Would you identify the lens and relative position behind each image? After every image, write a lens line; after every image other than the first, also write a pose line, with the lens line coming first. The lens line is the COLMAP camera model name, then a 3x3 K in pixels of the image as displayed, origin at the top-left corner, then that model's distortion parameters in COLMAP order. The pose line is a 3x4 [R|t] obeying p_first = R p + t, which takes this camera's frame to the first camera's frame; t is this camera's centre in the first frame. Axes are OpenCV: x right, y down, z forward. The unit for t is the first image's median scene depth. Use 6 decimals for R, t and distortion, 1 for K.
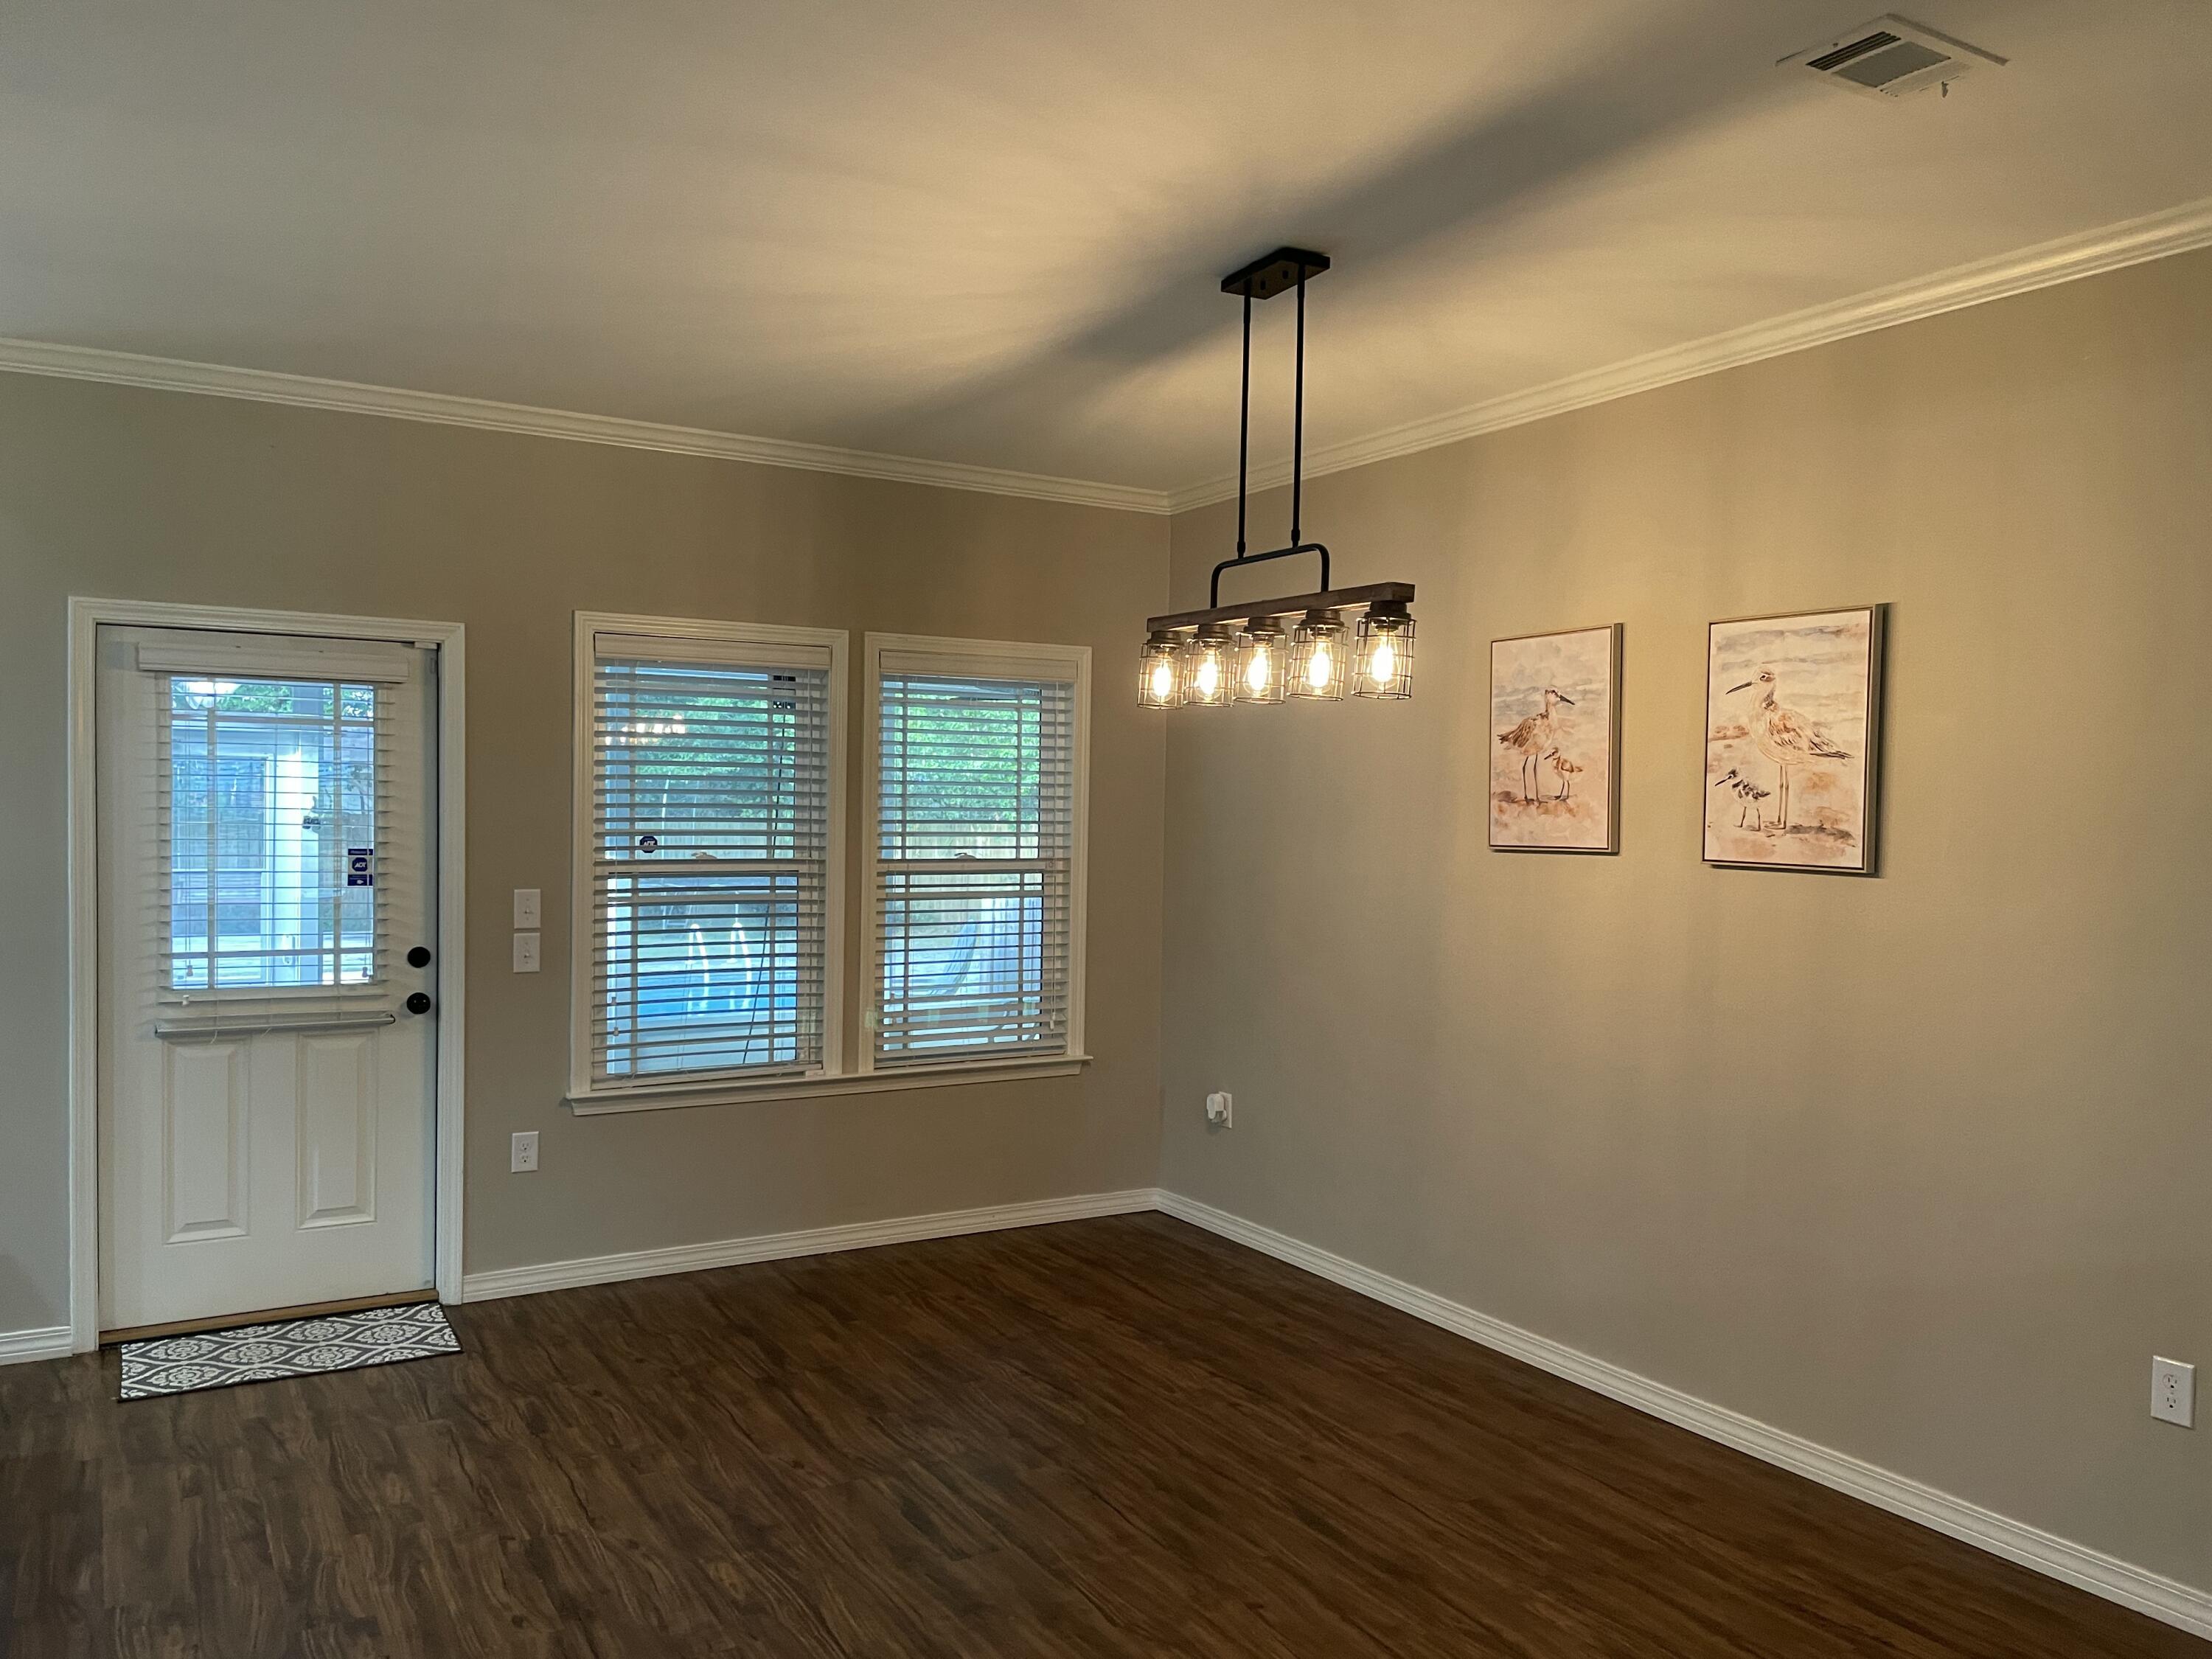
lens RADIAL K [[1668.4, 0, 1090.9], [0, 1668.4, 855.2], [0, 0, 1]] dist [0.100531, -0.125592]
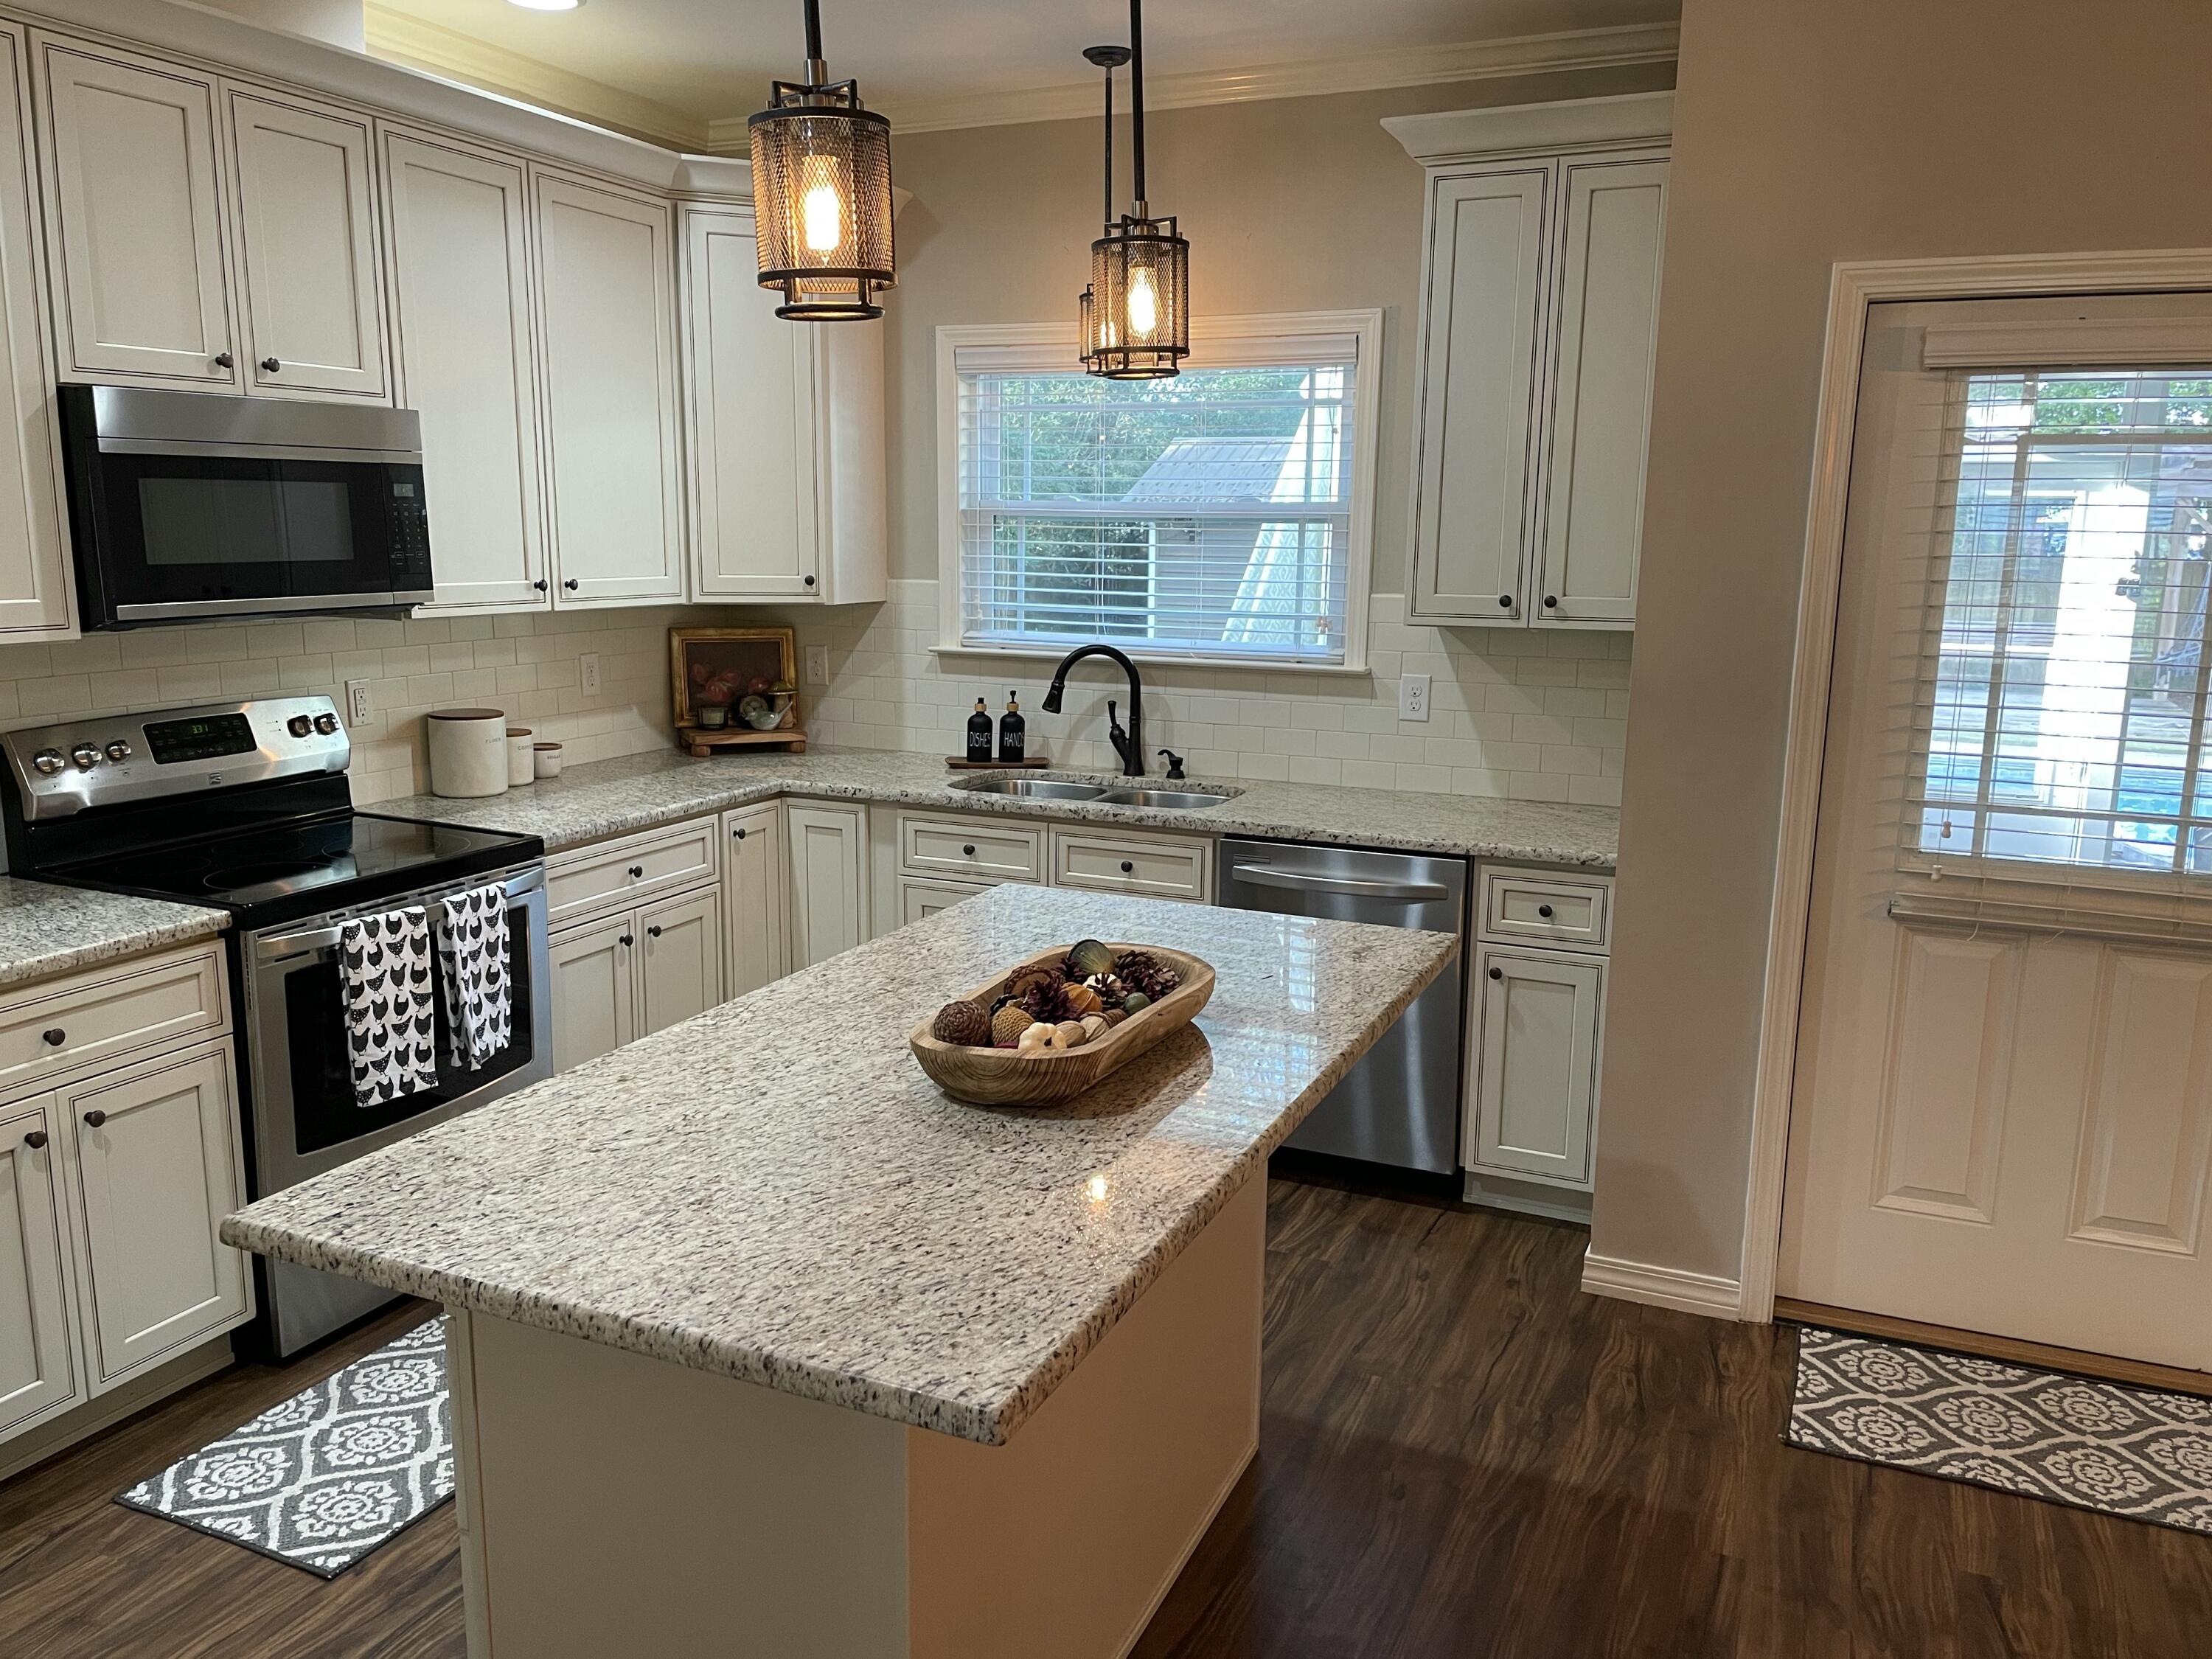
lens RADIAL K [[1671.1, 0, 1085.3], [0, 1671.1, 836.4], [0, 0, 1]] dist [0.096922, -0.123097]
pose [[0.576992, 0.143608, -0.804025, -0.186142], [-0.027850, 0.987308, 0.156359, -0.023990], [0.816275, -0.067826, 0.573668, 0.336203]]
